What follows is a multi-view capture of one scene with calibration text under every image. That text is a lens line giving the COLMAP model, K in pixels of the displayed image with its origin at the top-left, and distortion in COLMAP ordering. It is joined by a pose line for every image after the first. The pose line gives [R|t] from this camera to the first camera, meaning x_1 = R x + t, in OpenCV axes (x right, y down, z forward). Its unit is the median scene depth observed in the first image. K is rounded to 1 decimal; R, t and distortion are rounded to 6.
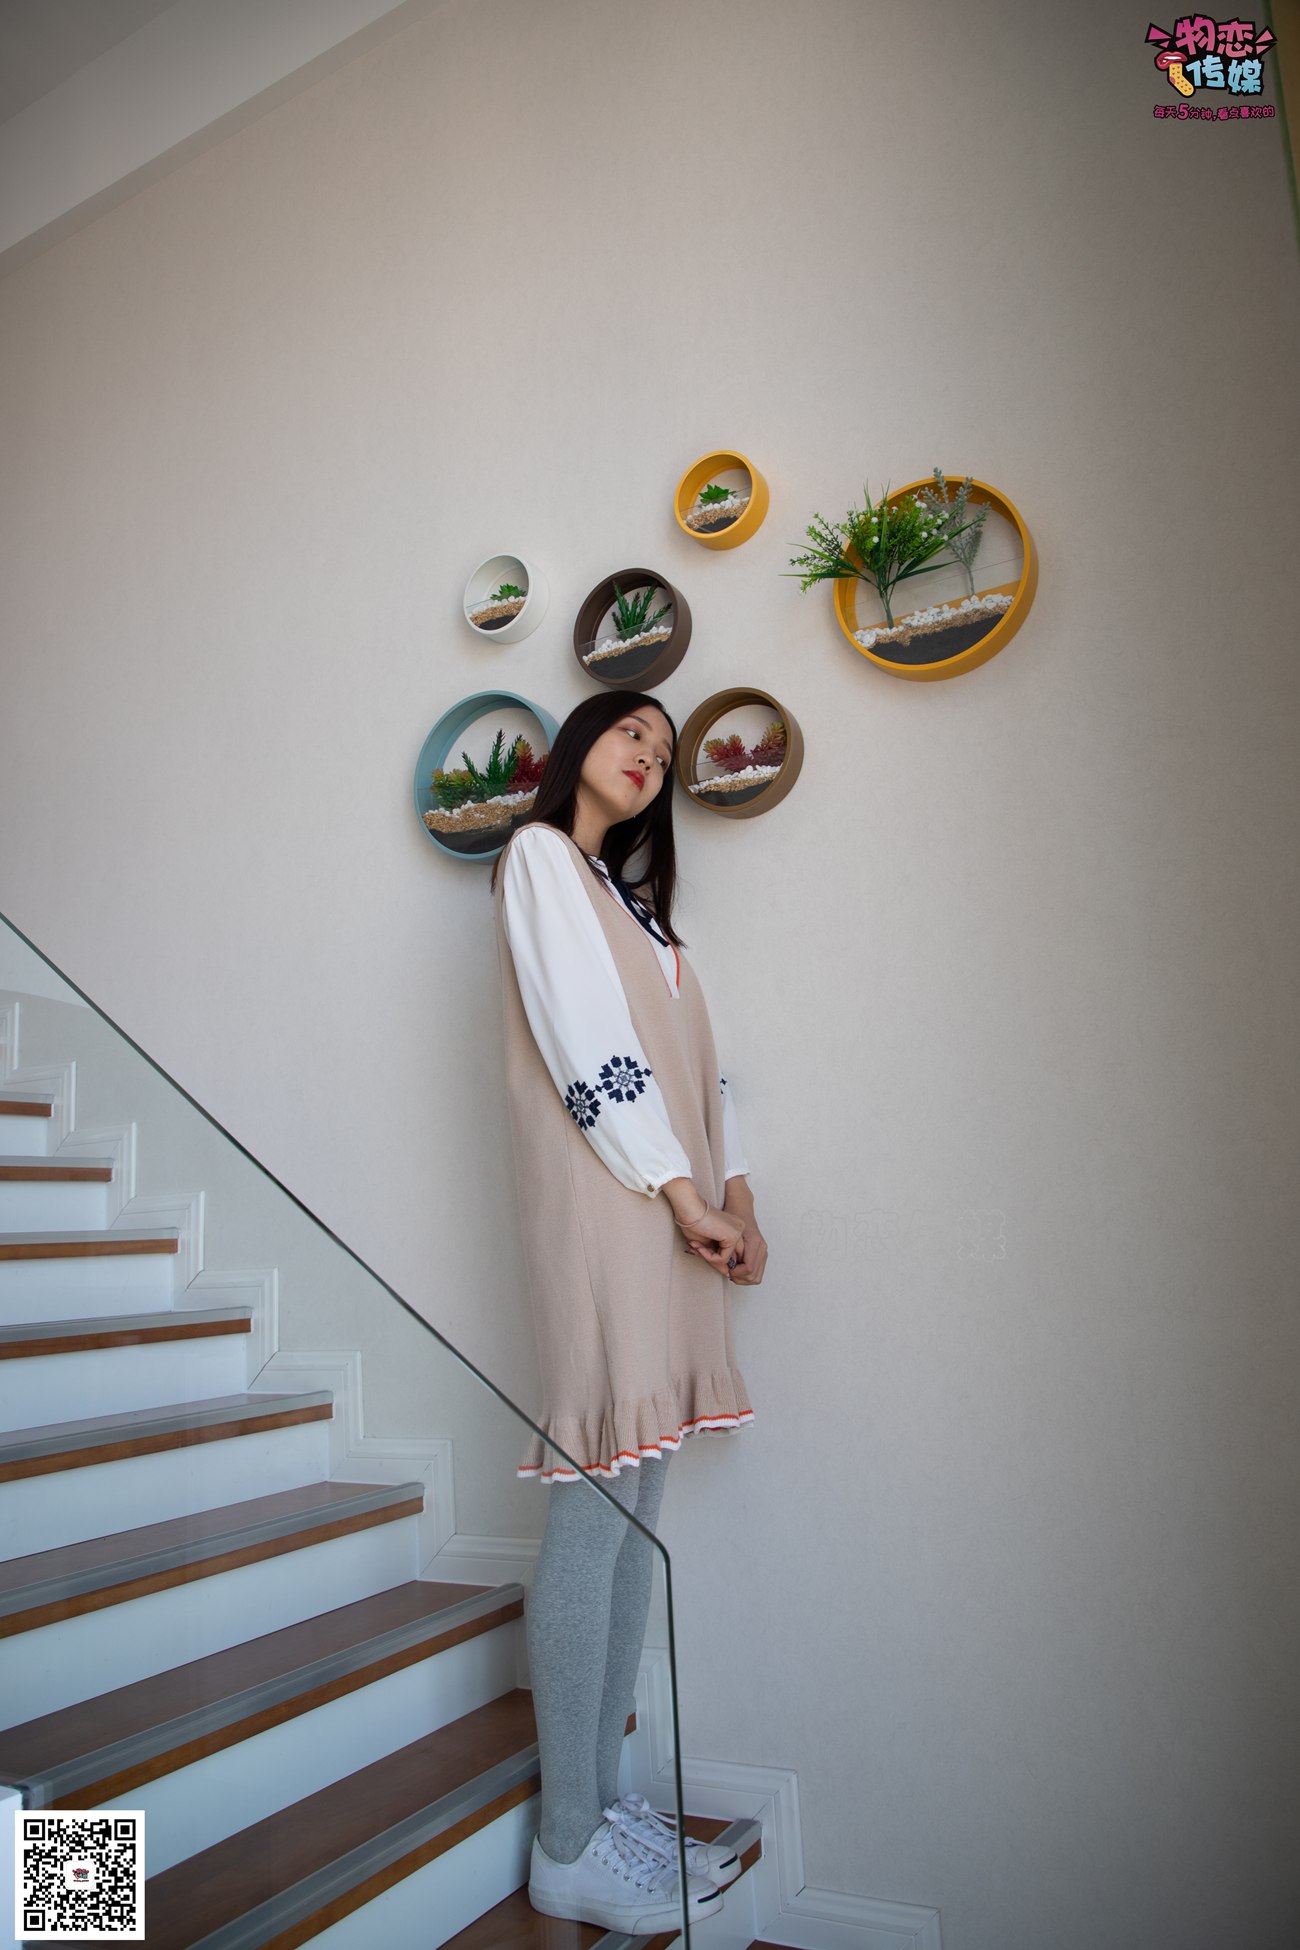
lens RADIAL K [[1492.0, 0, 623.9], [0, 1492.0, 978.3], [0, 0, 1]] dist [-0.088247, 0.013196]
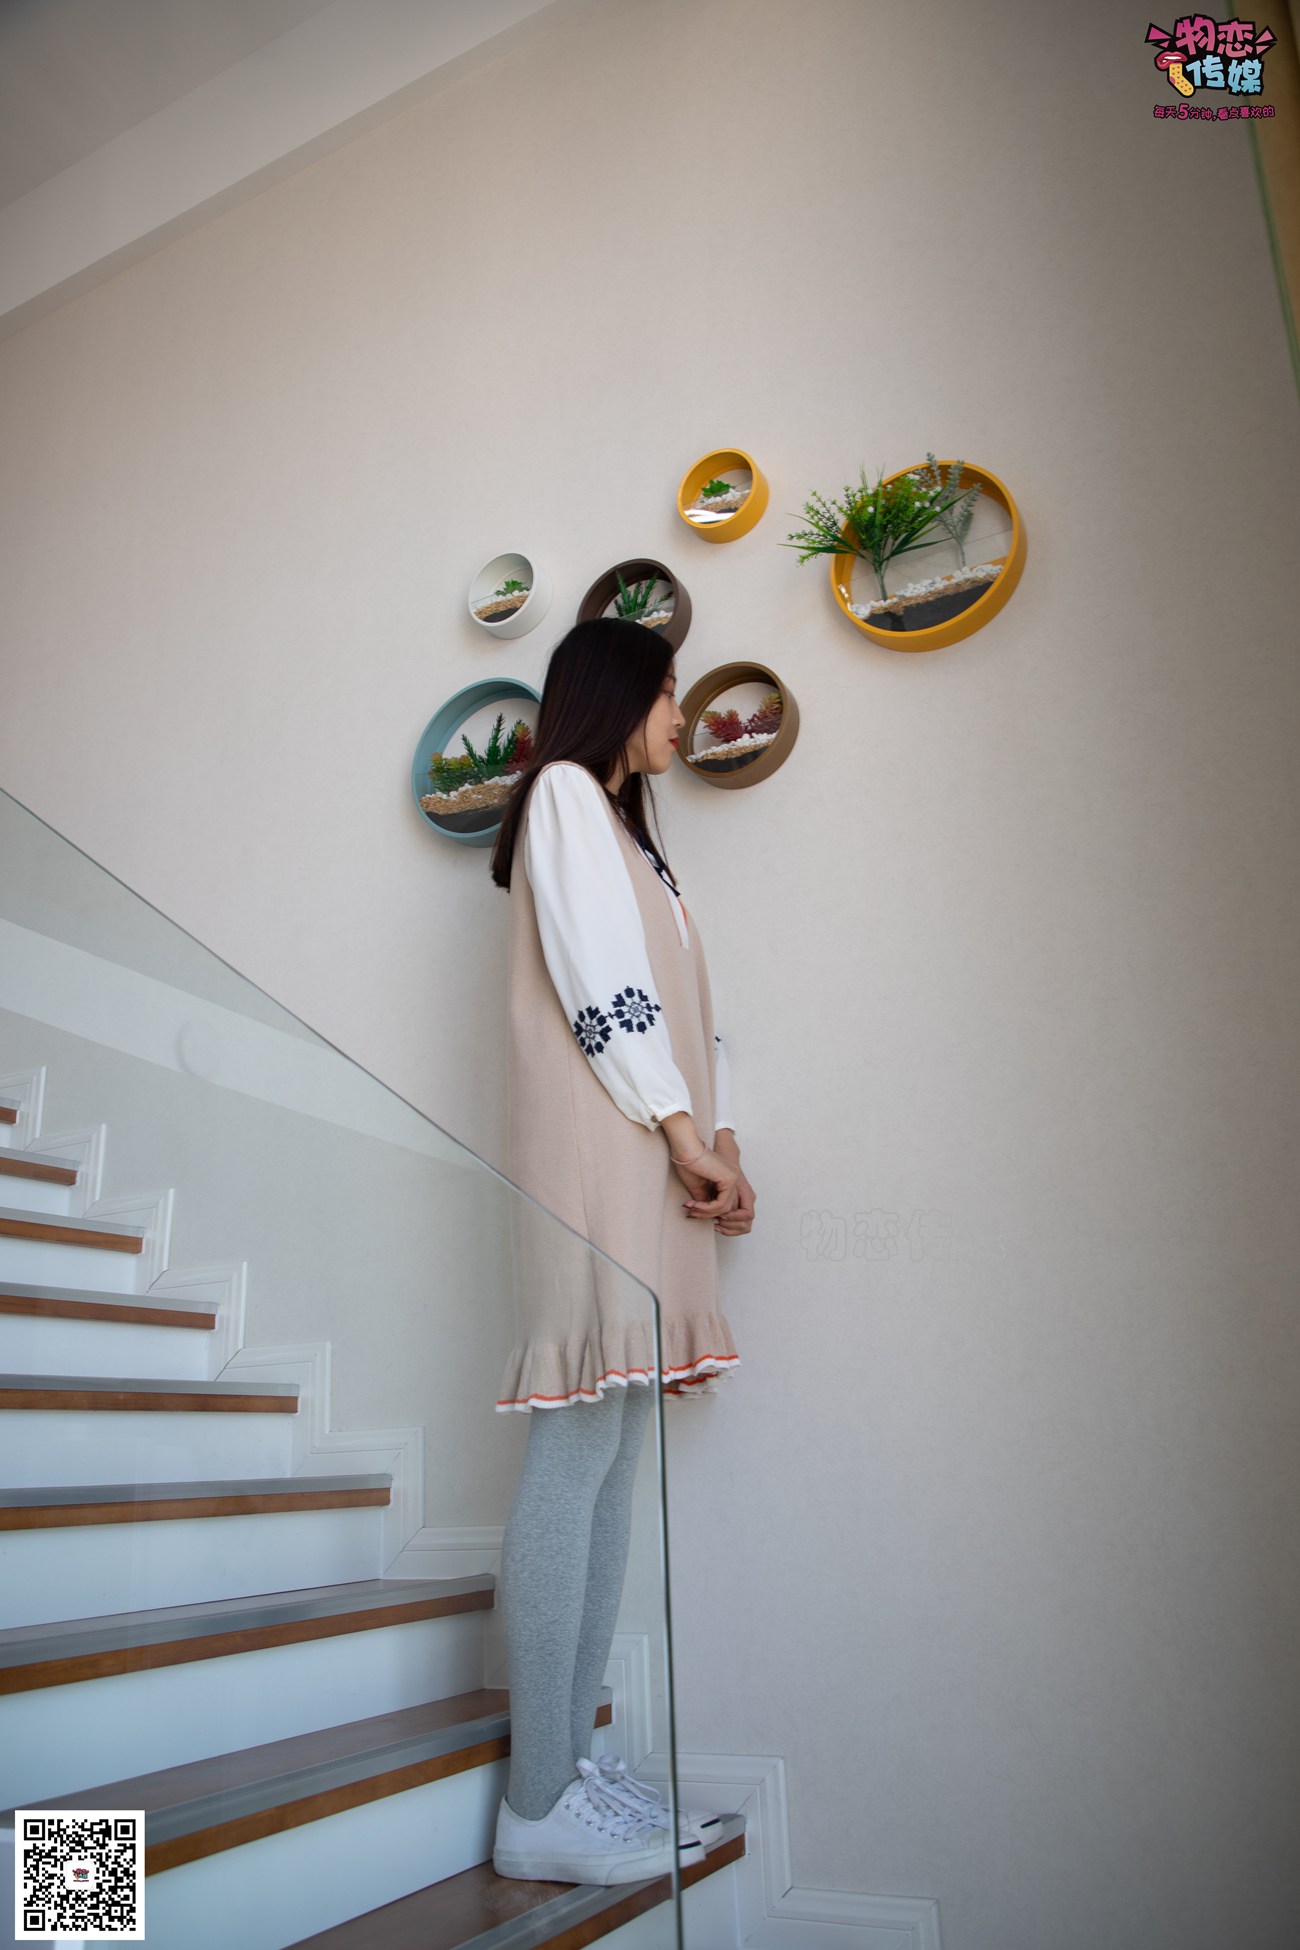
lens RADIAL K [[1566.7, 0, 646.3], [0, 1566.7, 970.9], [0, 0, 1]] dist [-0.066651, -0.012430]
pose [[0.999374, 0.026213, 0.023748, -0.005351], [-0.022783, 0.990623, -0.134708, 0.171519], [-0.027056, 0.134082, 0.990601, -0.038424]]
